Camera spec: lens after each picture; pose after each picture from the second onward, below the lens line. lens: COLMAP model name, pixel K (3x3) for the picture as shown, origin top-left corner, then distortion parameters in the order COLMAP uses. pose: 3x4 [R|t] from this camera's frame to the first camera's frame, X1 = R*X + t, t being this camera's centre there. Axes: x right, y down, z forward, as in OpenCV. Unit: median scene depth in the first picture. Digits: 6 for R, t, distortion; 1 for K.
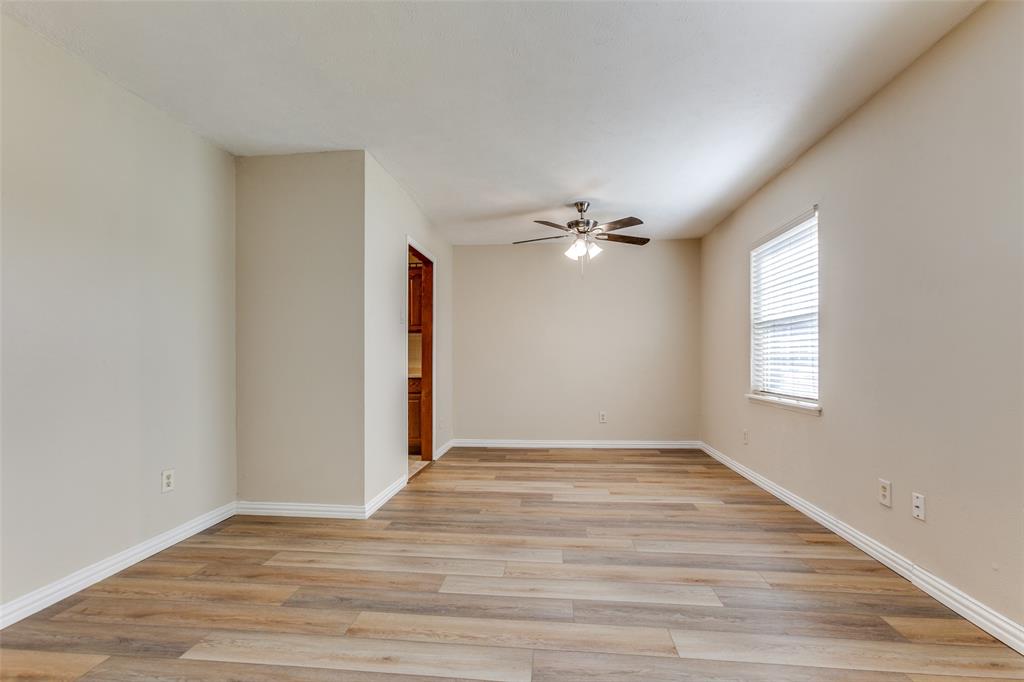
lens RADIAL K [[454.2, 0, 510.3], [0, 454.2, 357.5], [0, 0, 1]] dist [-0.015259, 0.009700]
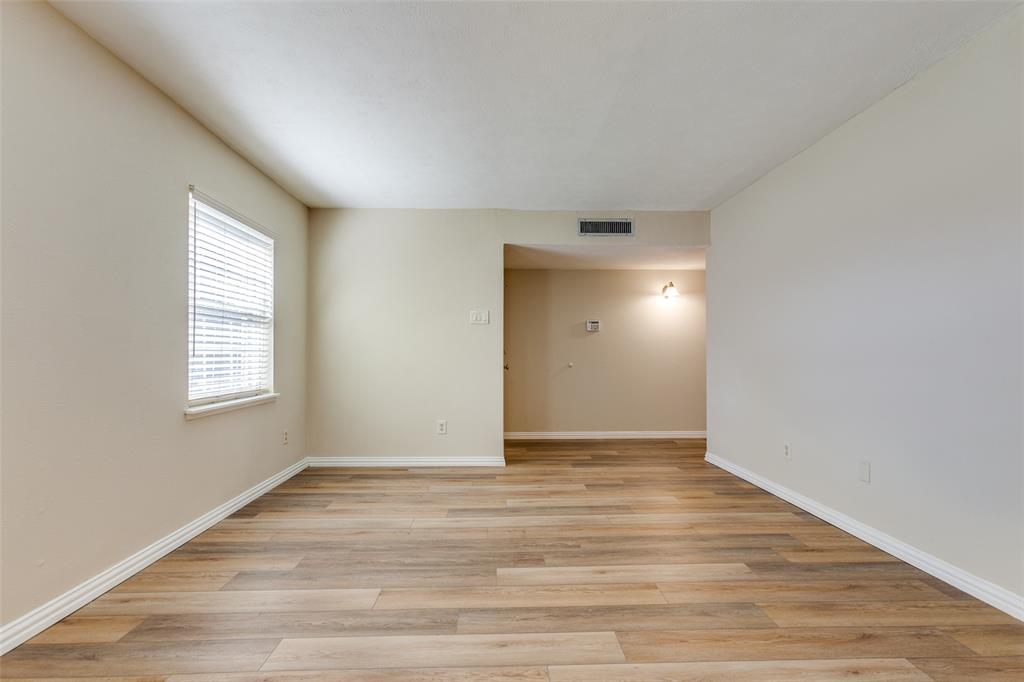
lens RADIAL K [[454.2, 0, 511.9], [0, 454.2, 347.9], [0, 0, 1]] dist [-0.015259, 0.009700]
pose [[-0.990488, 0.000297, -0.137600, 0.103258], [0.001999, 0.999923, -0.012233, 0.000393], [0.137586, -0.012392, -0.990412, 1.286972]]
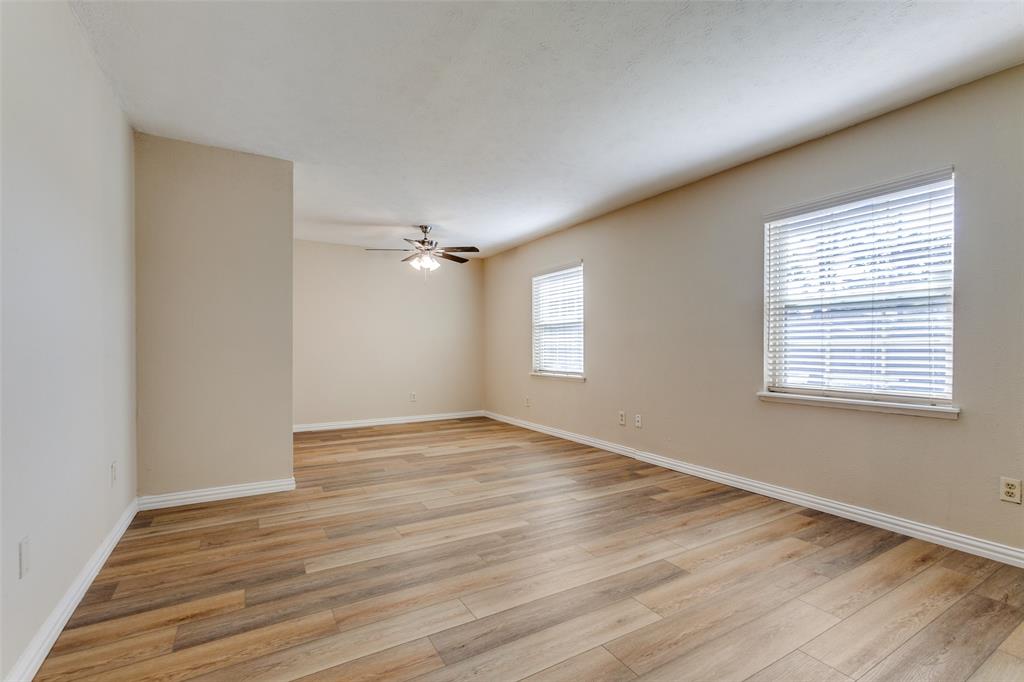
lens RADIAL K [[454.2, 0, 502.6], [0, 454.2, 342.4], [0, 0, 1]] dist [-0.015259, 0.009700]
pose [[0.811874, 0.012635, 0.583696, -0.580900], [-0.005597, 0.999888, -0.013859, 0.003710], [-0.583805, 0.007985, 0.811854, -0.226514]]
